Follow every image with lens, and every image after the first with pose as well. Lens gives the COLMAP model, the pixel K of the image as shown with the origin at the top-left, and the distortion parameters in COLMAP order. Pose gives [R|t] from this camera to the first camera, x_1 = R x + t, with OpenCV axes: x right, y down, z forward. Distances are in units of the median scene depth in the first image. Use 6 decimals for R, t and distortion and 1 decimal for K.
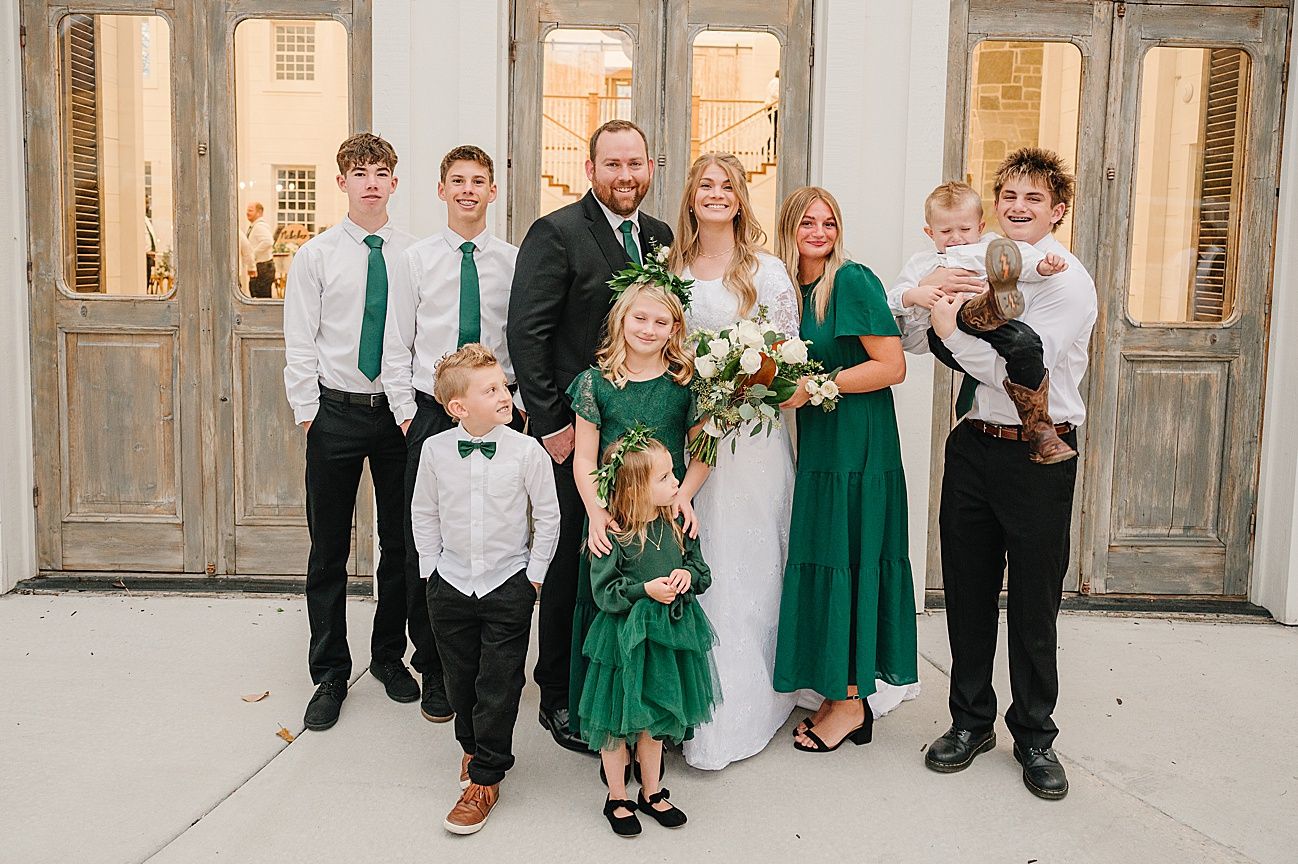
lens RADIAL K [[1012.8, 0, 646.4], [0, 1012.8, 324.0], [0, 0, 1]] dist [0.001524, 0.002353]
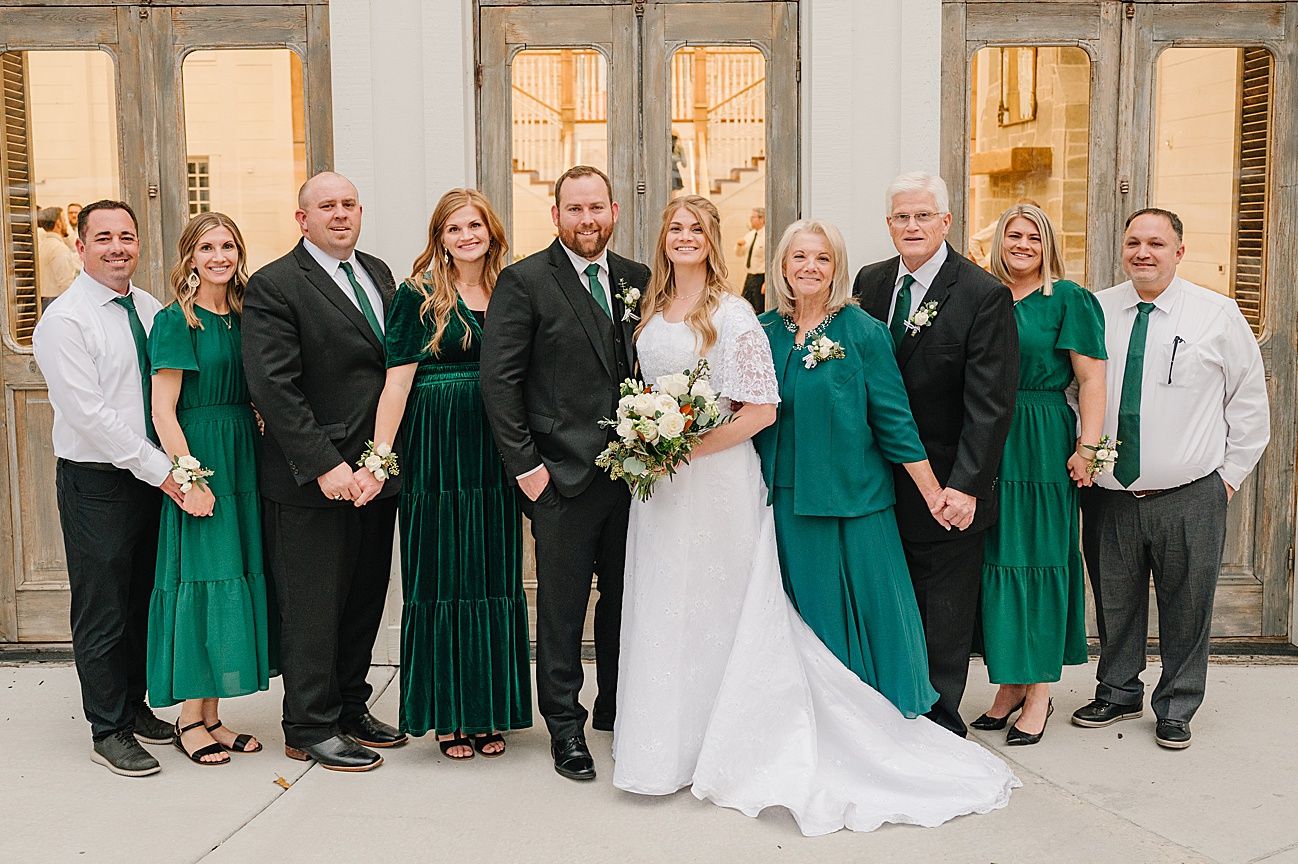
lens RADIAL K [[1411.3, 0, 644.6], [0, 1411.3, 361.6], [0, 0, 1]] dist [-0.002603, 0.014672]
pose [[0.999510, -0.028970, -0.011828, 0.028722], [0.029172, 0.999425, 0.017275, -0.023226], [0.011321, -0.017612, 0.999781, -0.301799]]
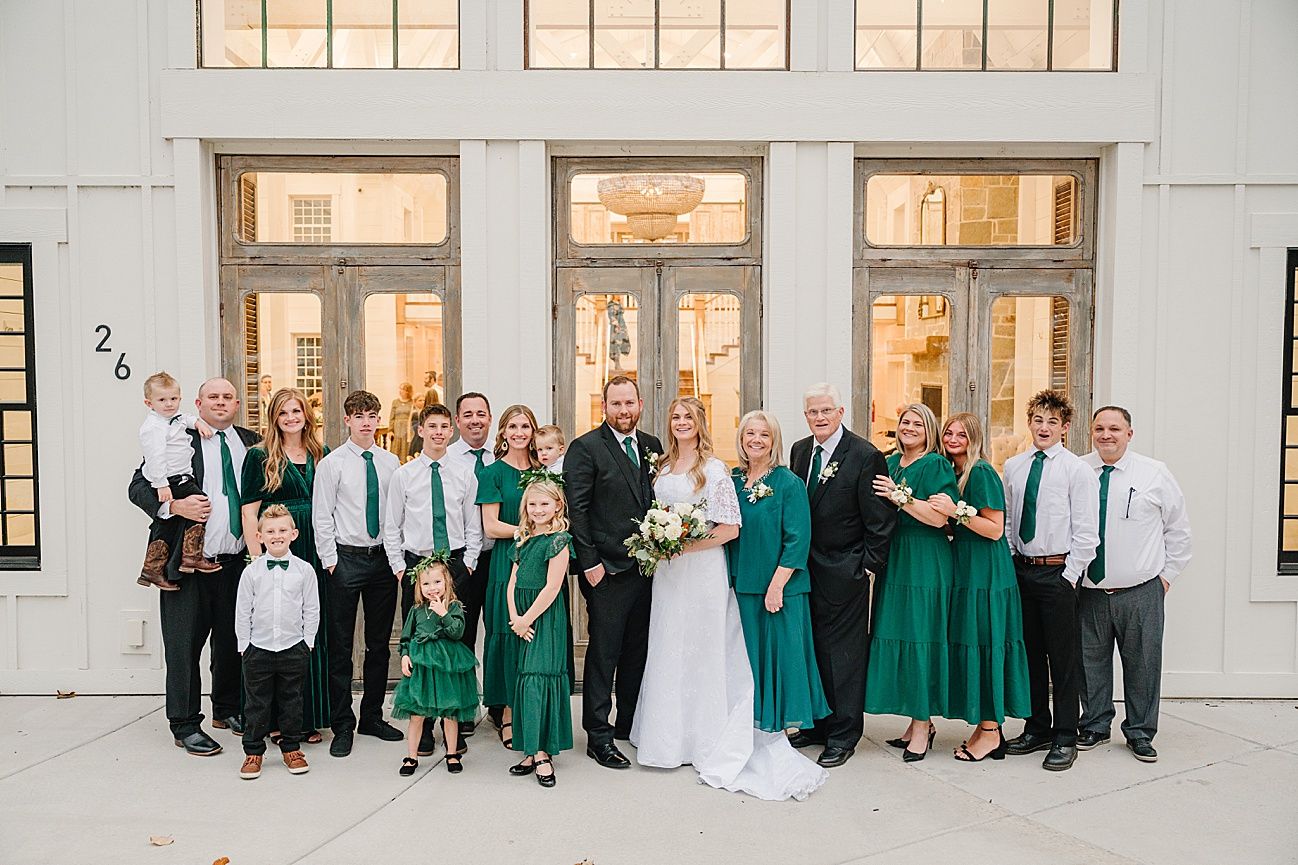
lens RADIAL K [[1124.9, 0, 649.0], [0, 1124.9, 432.5], [0, 0, 1]] dist [0.000363, 0.002255]
pose [[0.999659, -0.020805, -0.015810, 0.024545], [0.020323, 0.999341, -0.030086, -0.044028], [0.016425, 0.029754, 0.999422, -0.595228]]
